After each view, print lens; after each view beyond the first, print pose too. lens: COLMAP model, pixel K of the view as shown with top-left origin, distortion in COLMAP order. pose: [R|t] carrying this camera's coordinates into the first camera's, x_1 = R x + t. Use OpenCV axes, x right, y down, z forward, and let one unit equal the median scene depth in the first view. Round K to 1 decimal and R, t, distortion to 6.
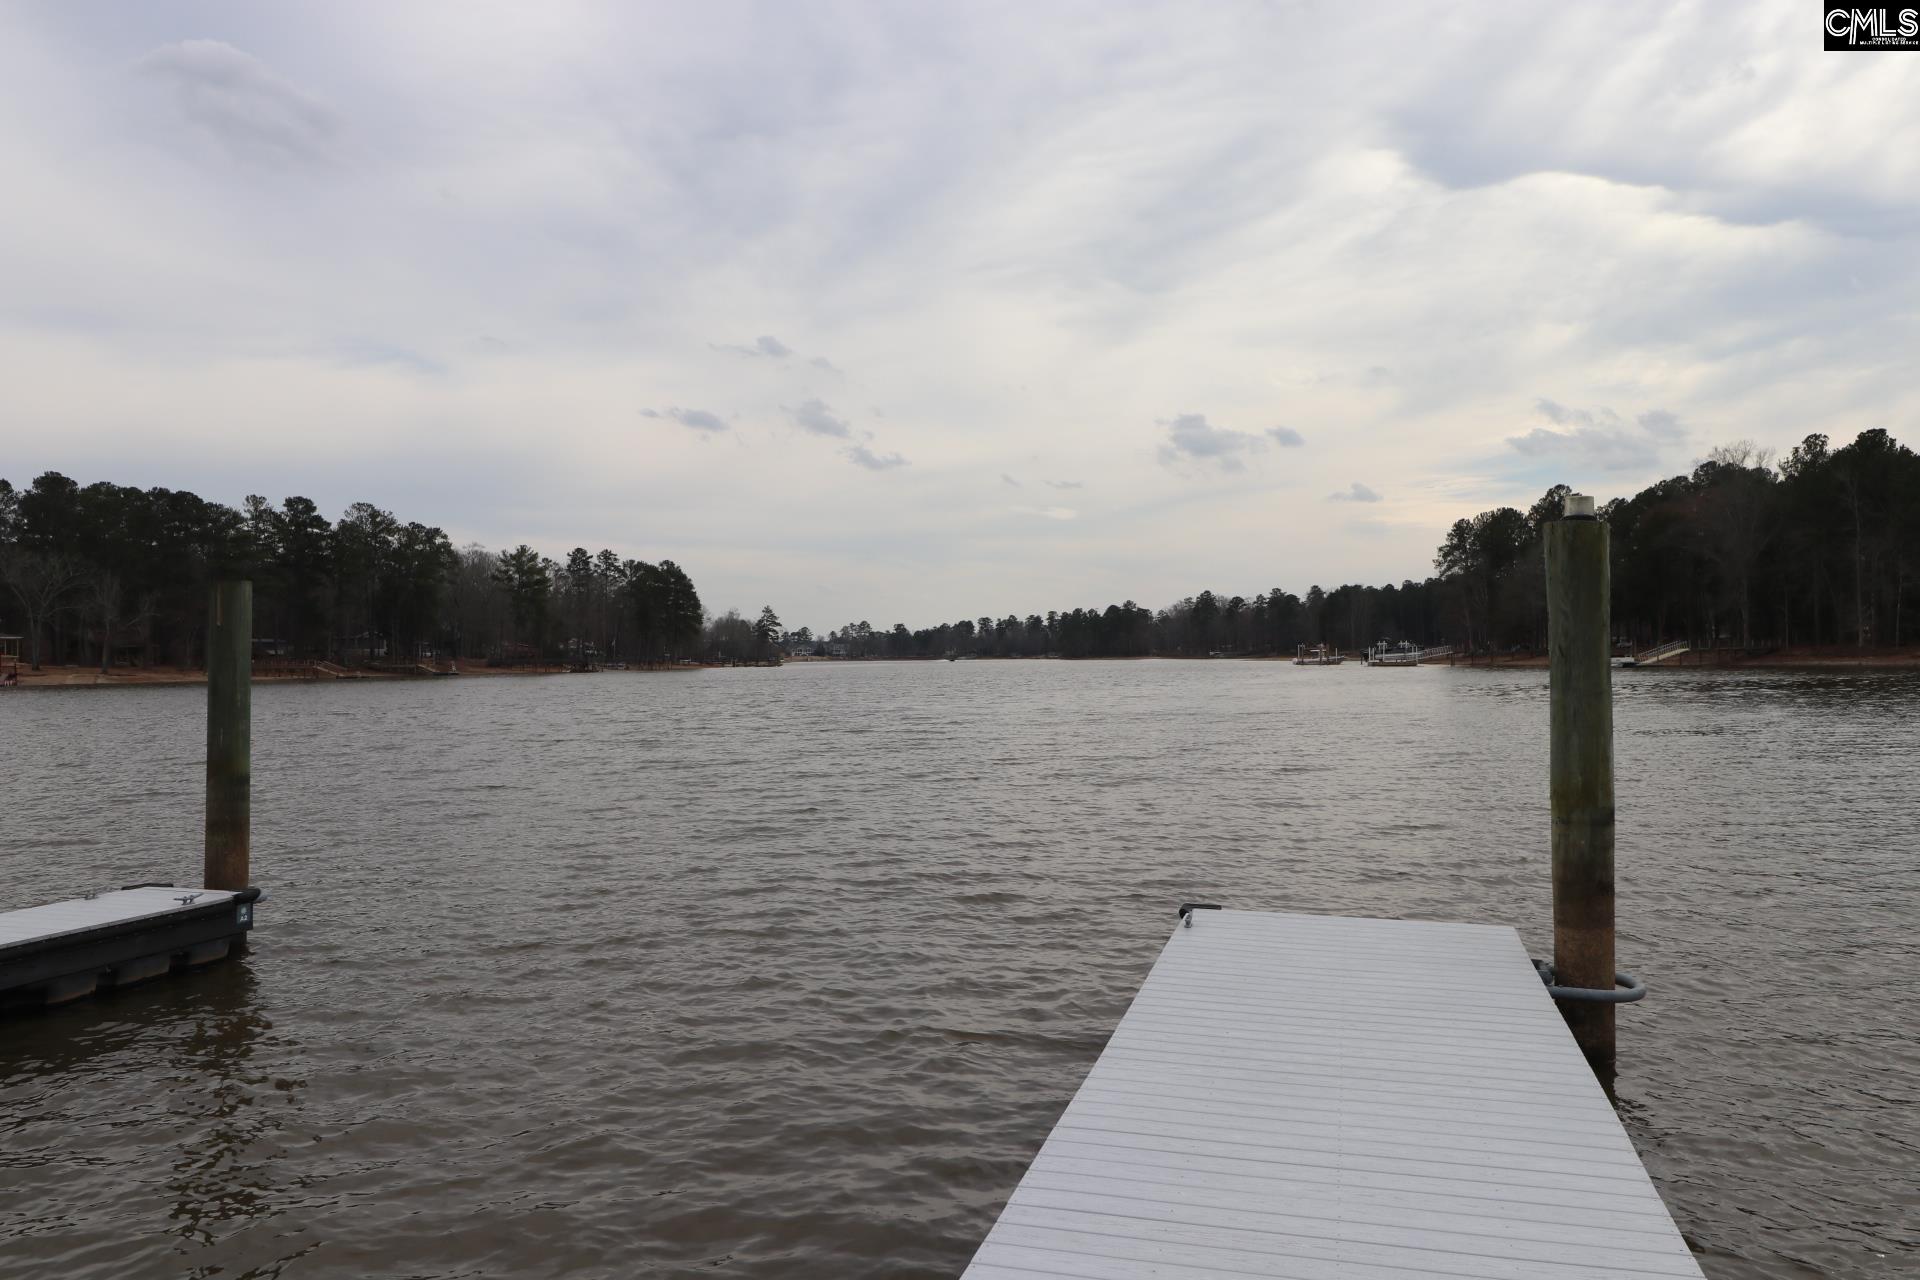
lens RADIAL K [[1515.6, 0, 956.8], [0, 1515.6, 640.0], [0, 0, 1]] dist [0.003965, 0.001140]
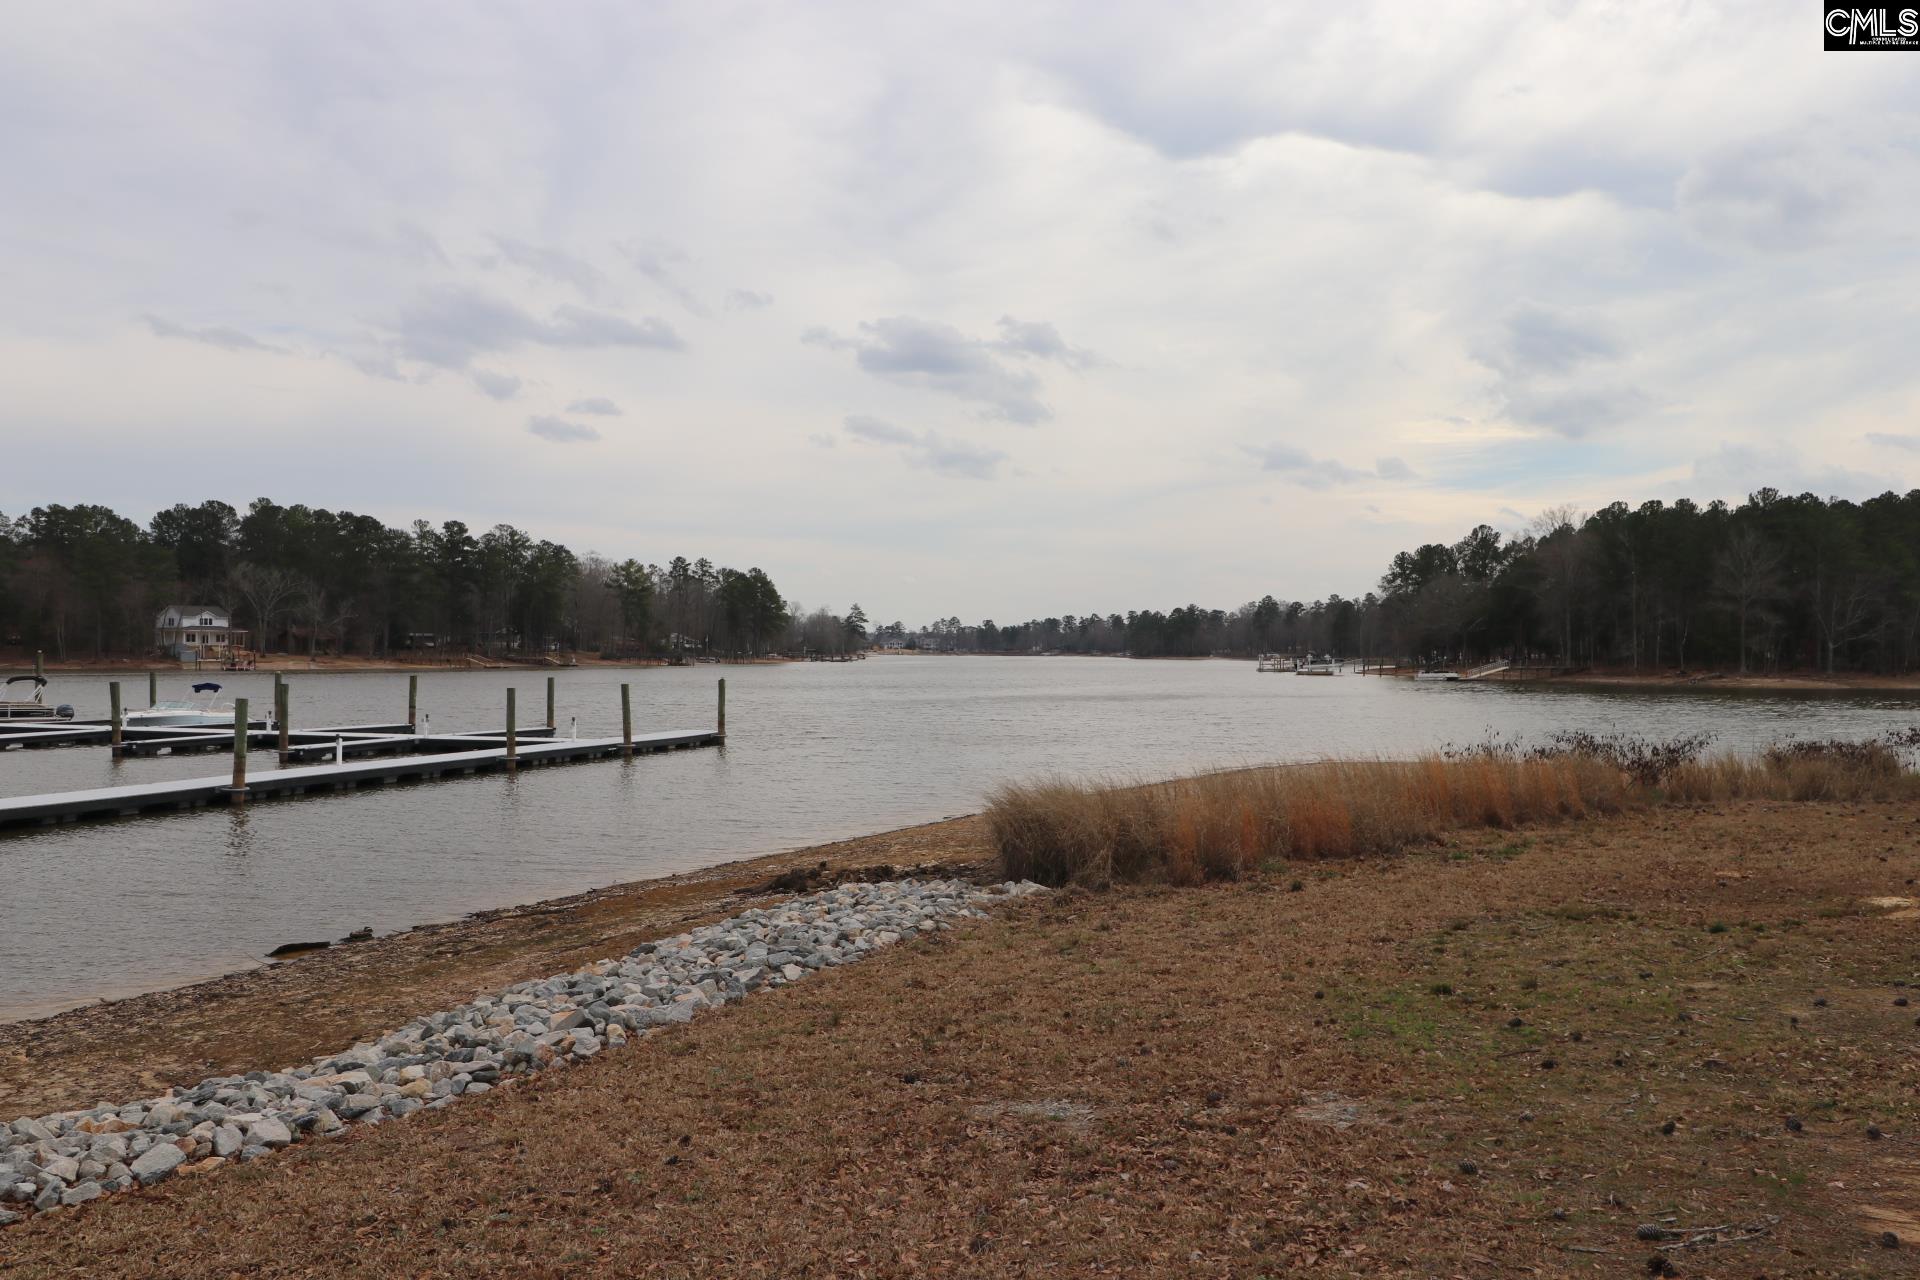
lens RADIAL K [[1515.6, 0, 951.9], [0, 1515.6, 637.0], [0, 0, 1]] dist [0.003965, 0.001140]
pose [[0.996931, 0.017600, -0.076276, 0.072712], [-0.017340, 0.999841, 0.004068, -0.011249], [0.076336, -0.002733, 0.997078, -0.217438]]
